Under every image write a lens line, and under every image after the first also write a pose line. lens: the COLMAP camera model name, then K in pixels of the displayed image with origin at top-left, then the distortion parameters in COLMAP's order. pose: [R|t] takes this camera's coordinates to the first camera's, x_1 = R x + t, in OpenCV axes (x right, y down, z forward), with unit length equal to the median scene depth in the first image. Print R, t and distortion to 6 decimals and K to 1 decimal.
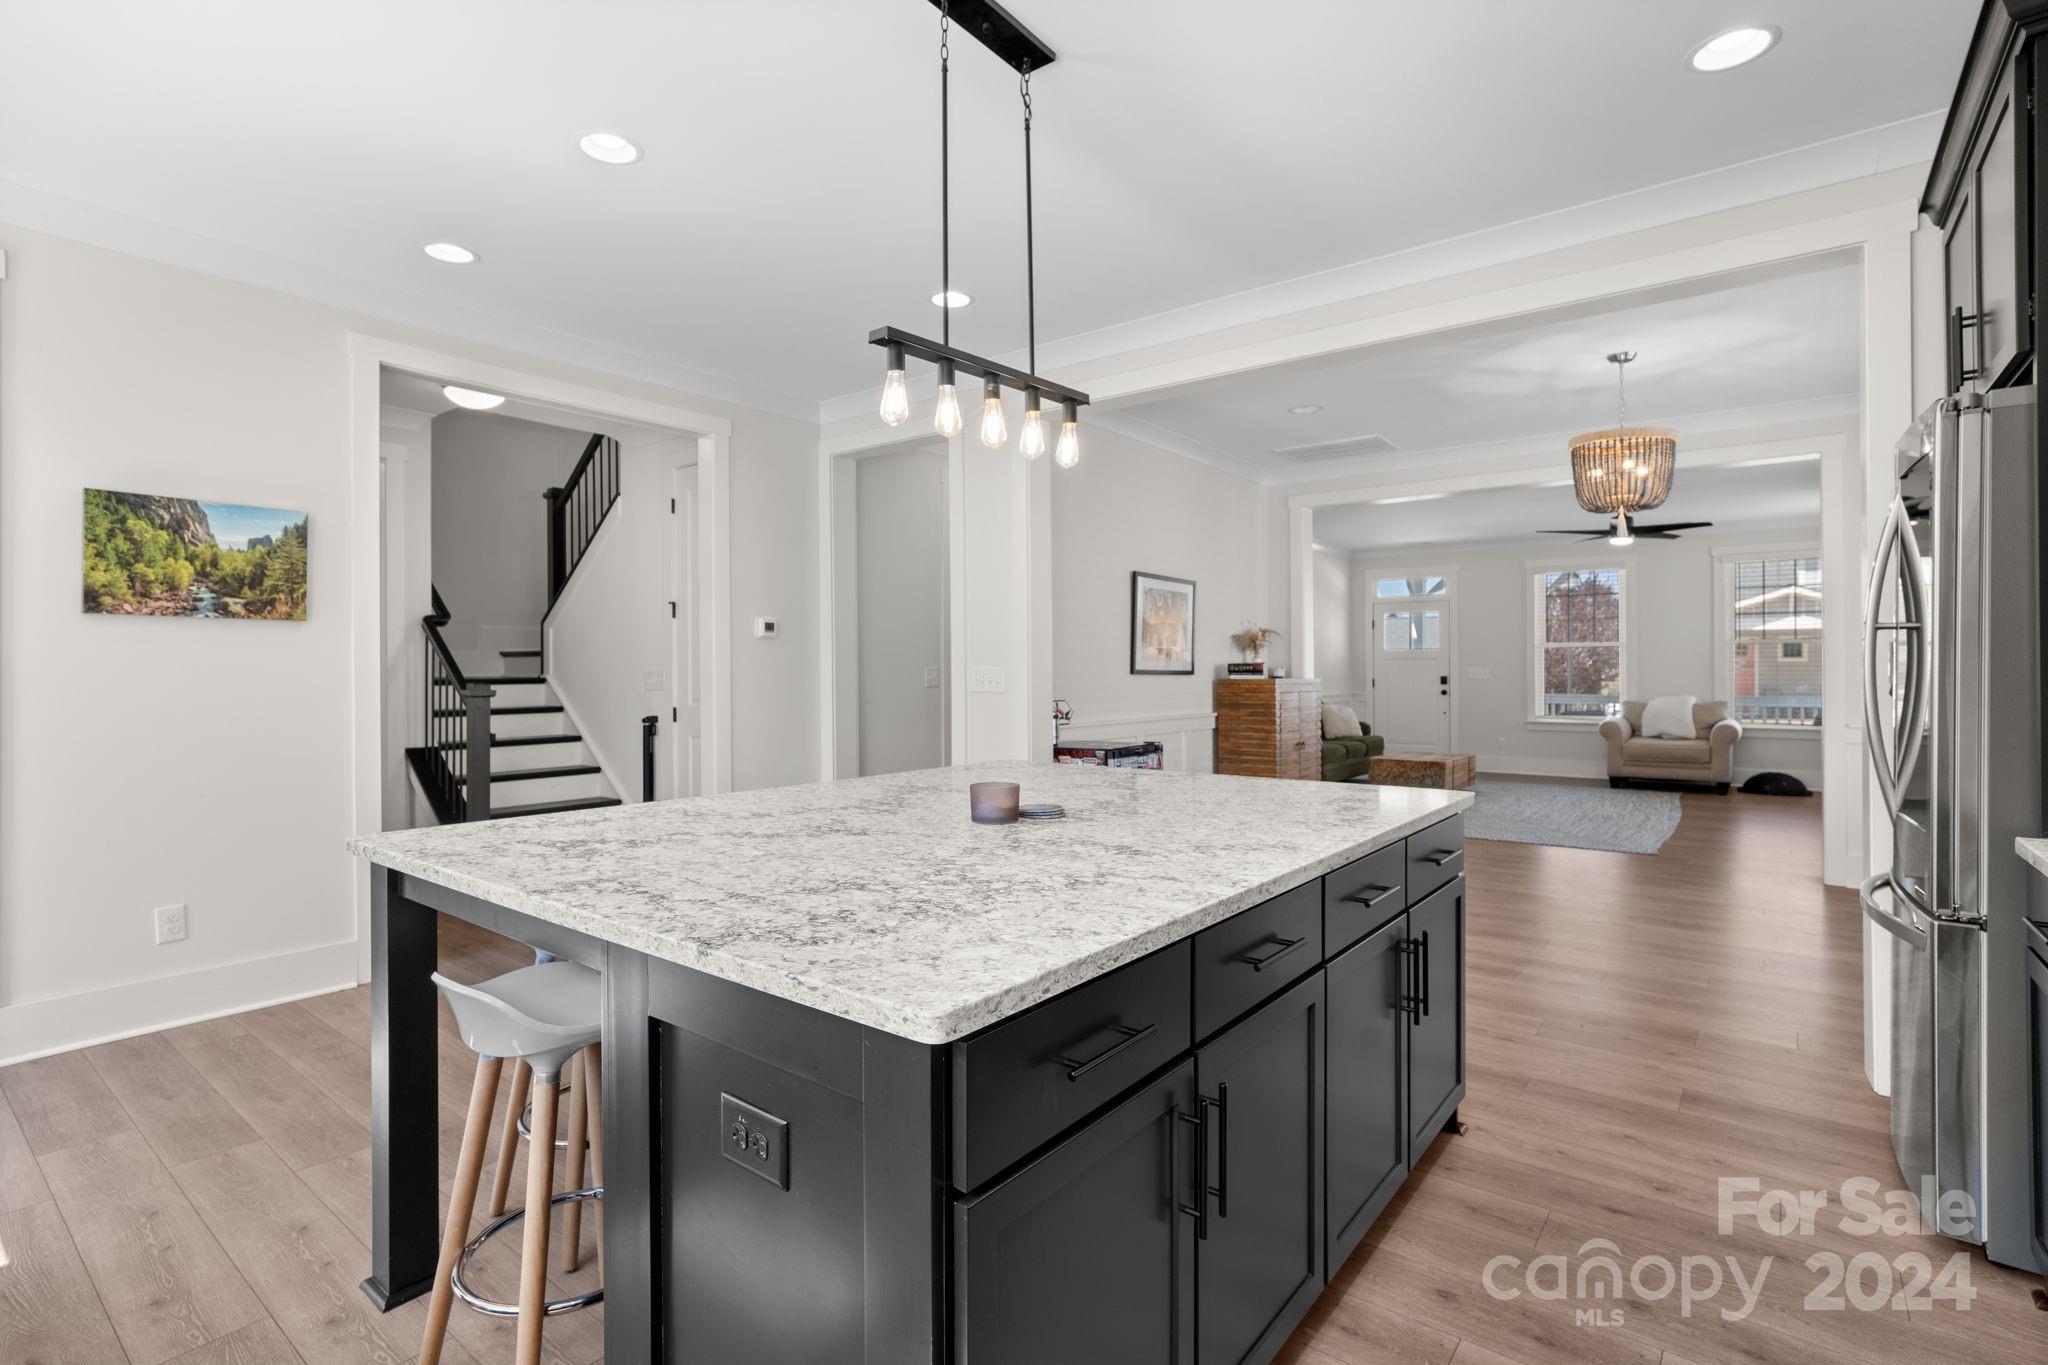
lens RADIAL K [[967.6, 0, 1011.7], [0, 967.6, 671.8], [0, 0, 1]] dist [-0.011154, 0.003458]
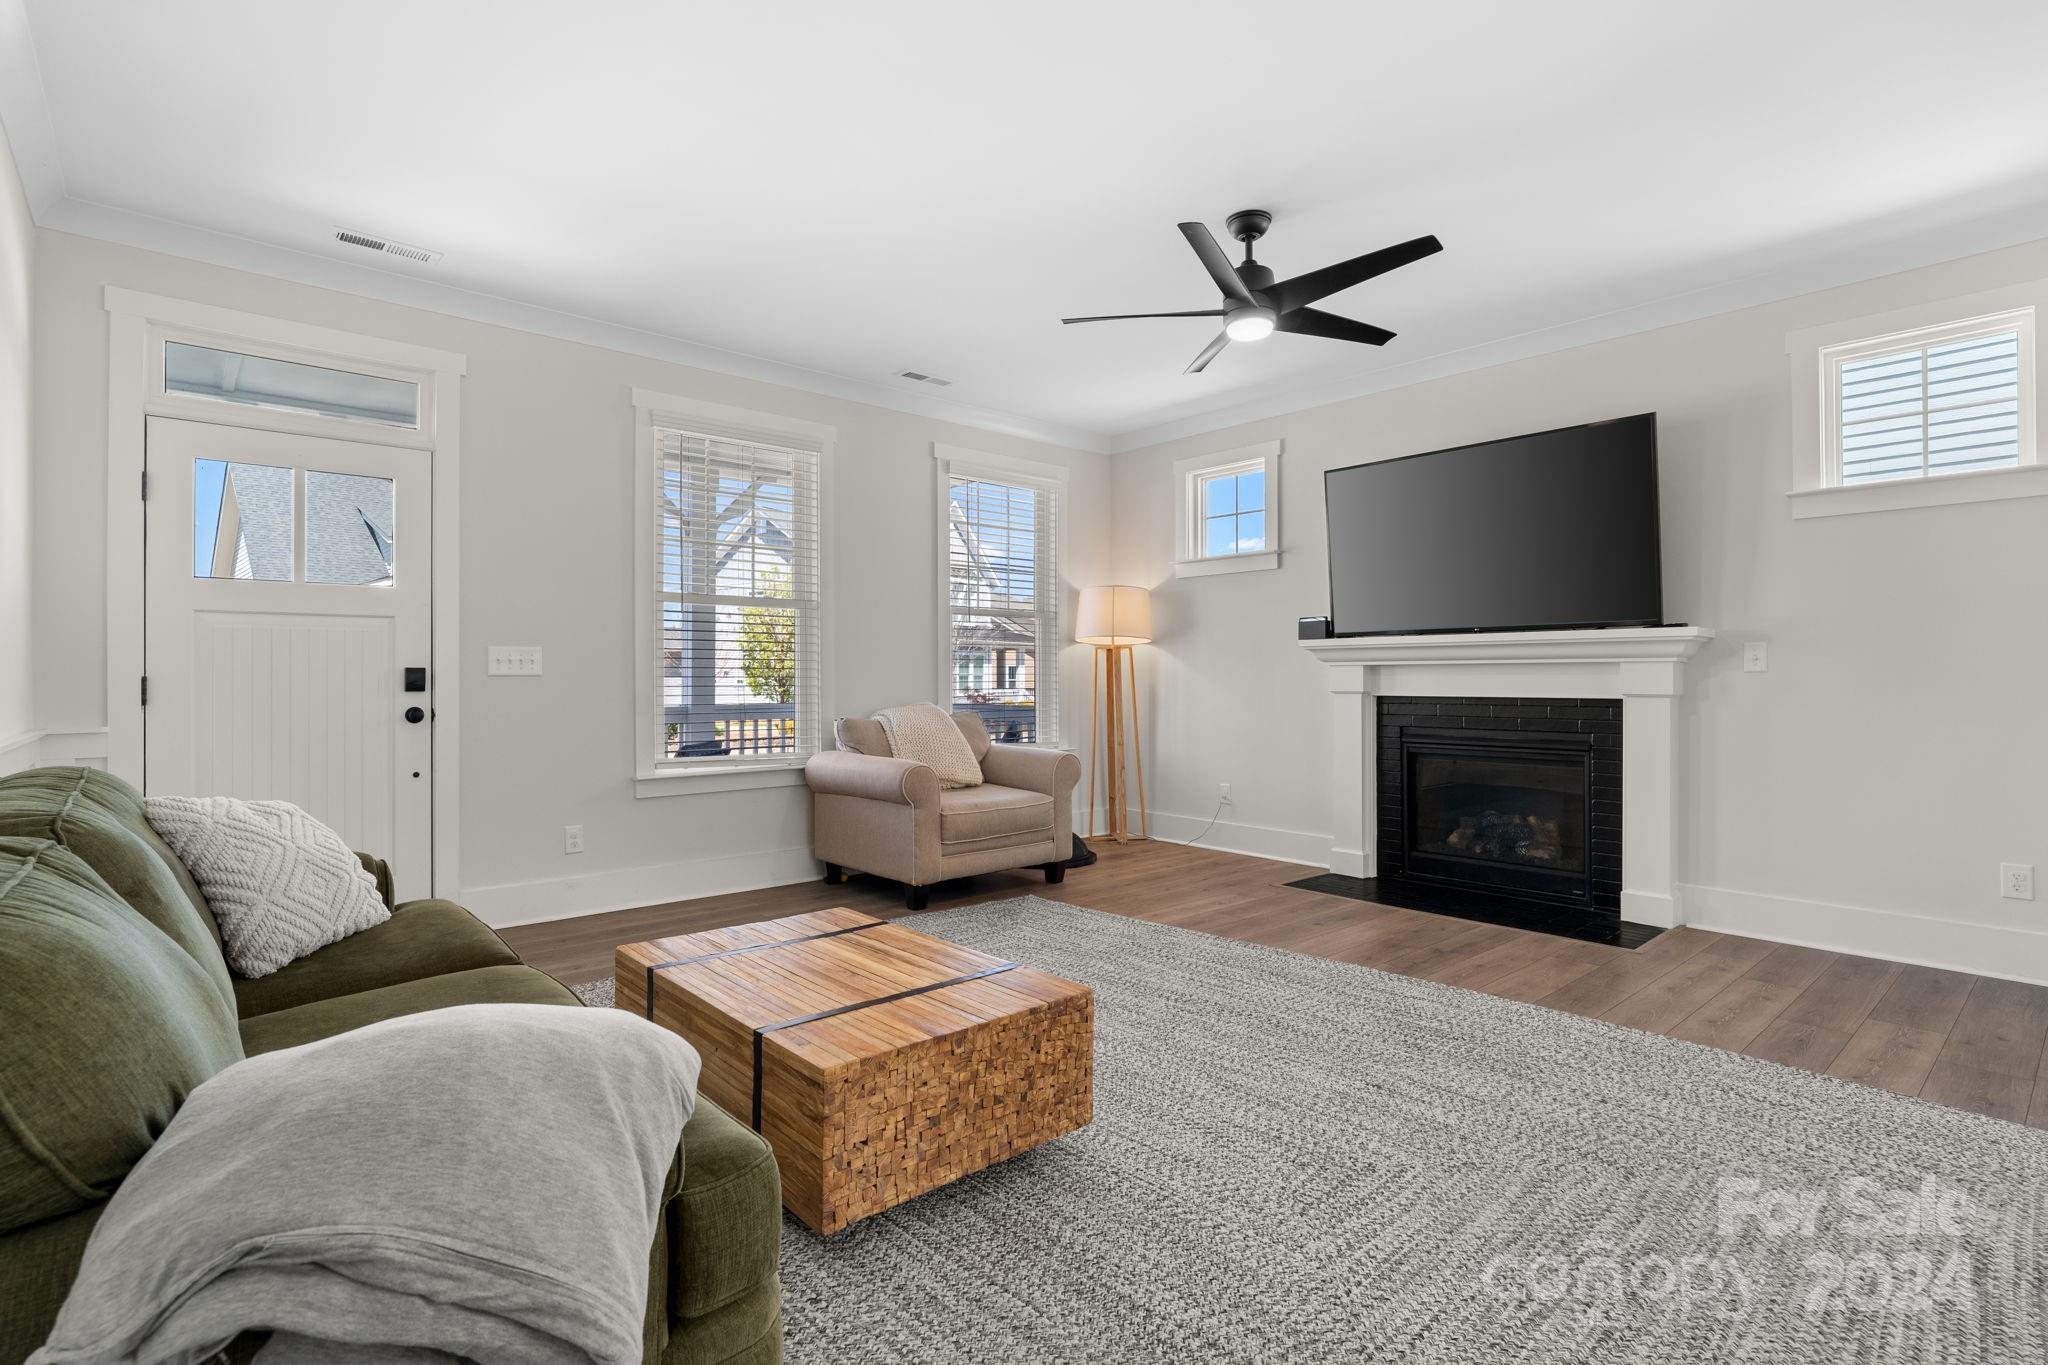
lens RADIAL K [[967.6, 0, 1027.2], [0, 967.6, 669.9], [0, 0, 1]] dist [-0.011154, 0.003458]
pose [[0.195183, 0.006629, 0.980745, 0.146524], [0.004707, 0.999959, -0.007696, 0.008920], [-0.980756, 0.006118, 0.195143, 0.713743]]
